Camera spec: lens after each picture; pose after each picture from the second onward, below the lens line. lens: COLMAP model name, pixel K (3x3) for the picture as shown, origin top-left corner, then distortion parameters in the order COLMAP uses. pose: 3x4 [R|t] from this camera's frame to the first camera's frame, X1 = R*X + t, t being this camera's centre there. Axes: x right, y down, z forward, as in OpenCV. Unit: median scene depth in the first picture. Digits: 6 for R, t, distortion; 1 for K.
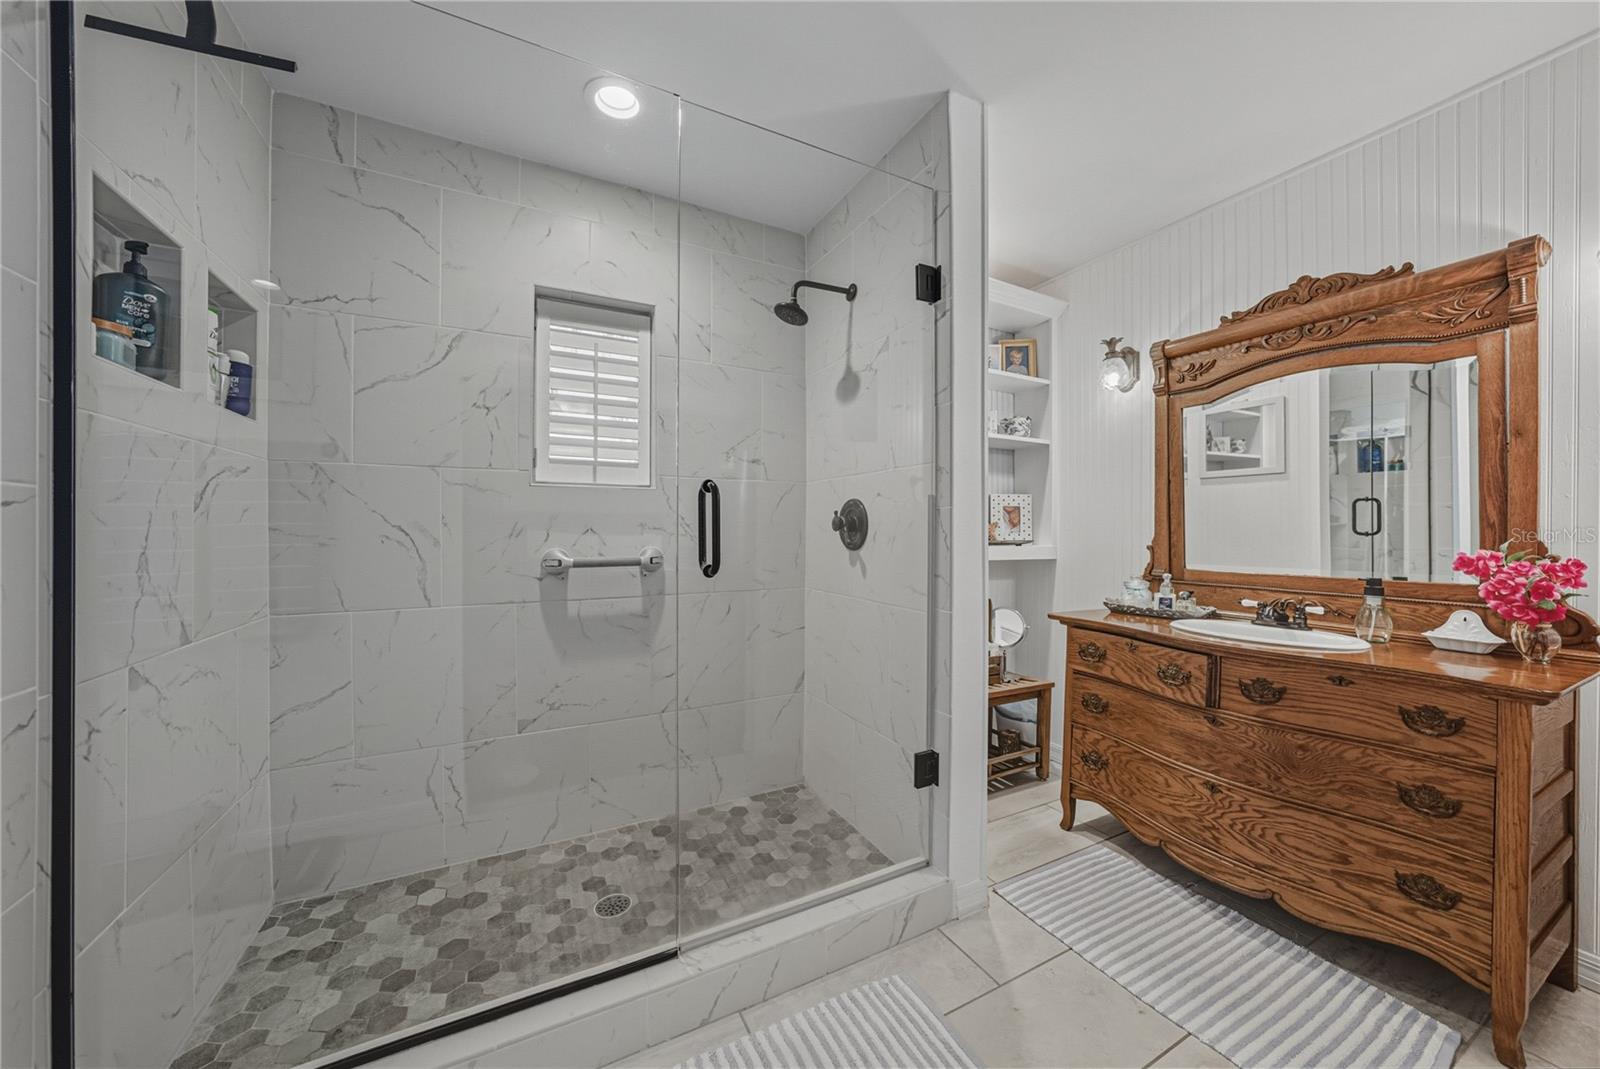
lens RADIAL K [[567.2, 0, 800.5], [0, 567.2, 532.4], [0, 0, 1]] dist [-0.023044, 0.005189]
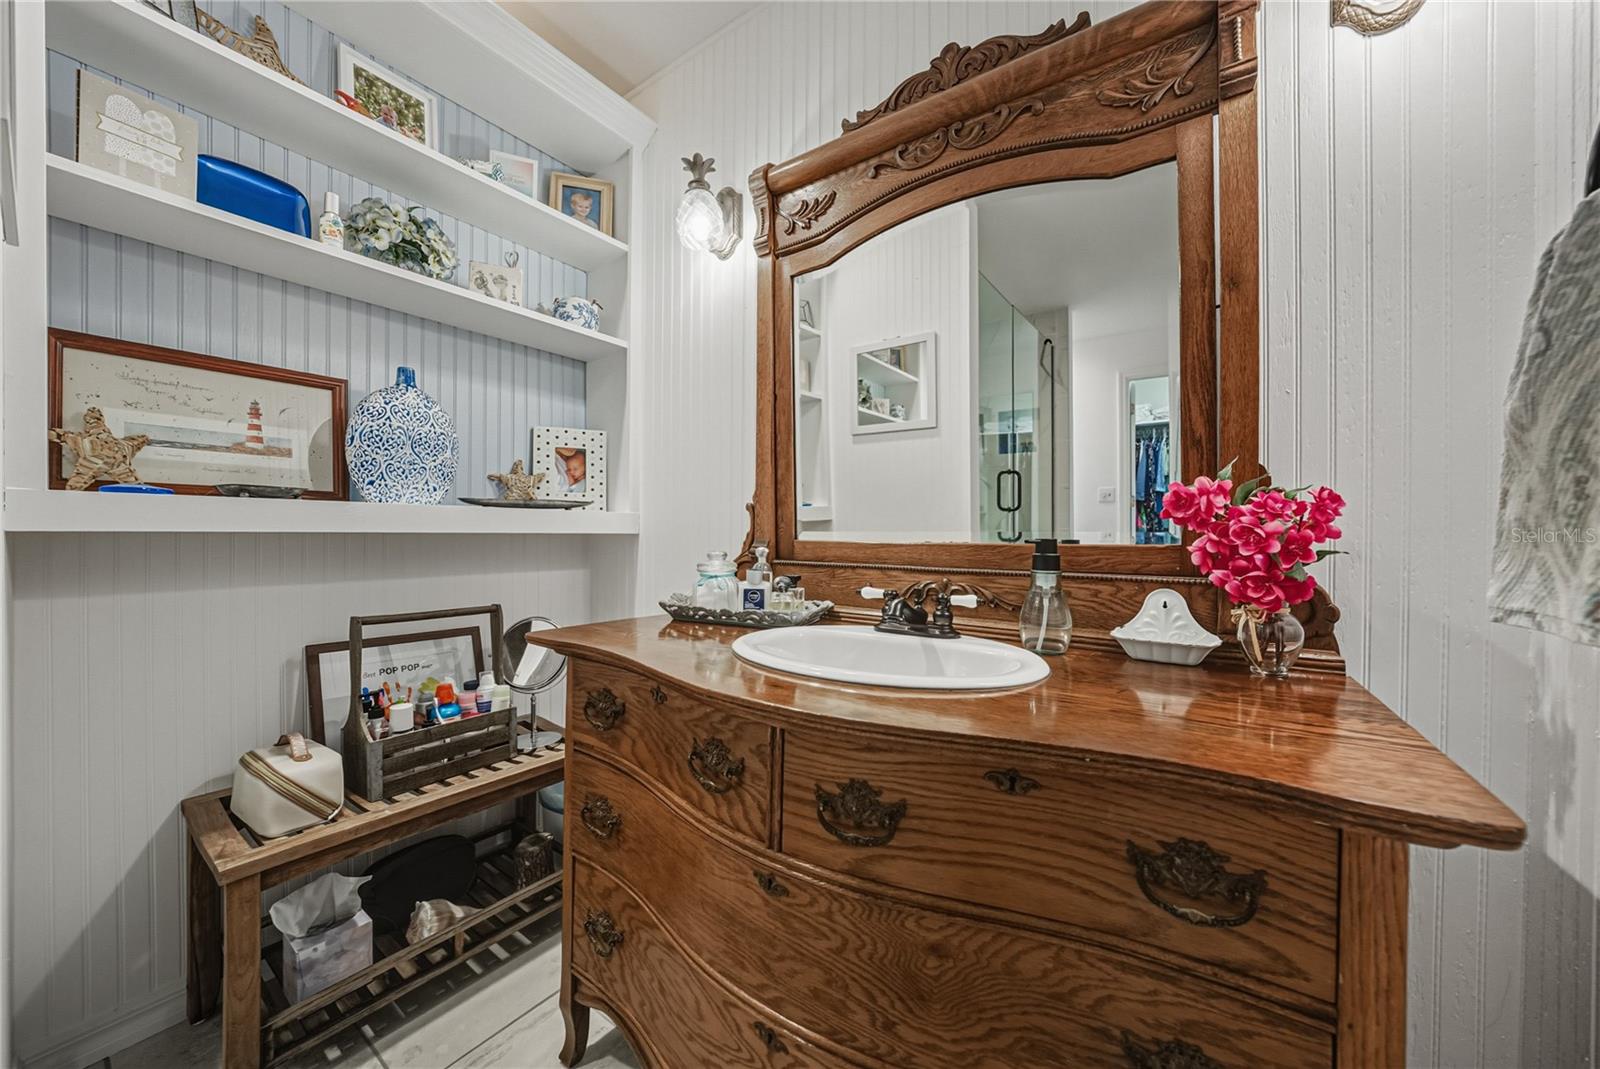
lens RADIAL K [[567.2, 0, 798.7], [0, 567.2, 536.7], [0, 0, 1]] dist [-0.023044, 0.005189]
pose [[0.897315, -0.006066, 0.441349, 0.496463], [0.001993, 0.999951, 0.009692, 0.066198], [-0.441386, -0.007817, 0.897283, 0.535275]]
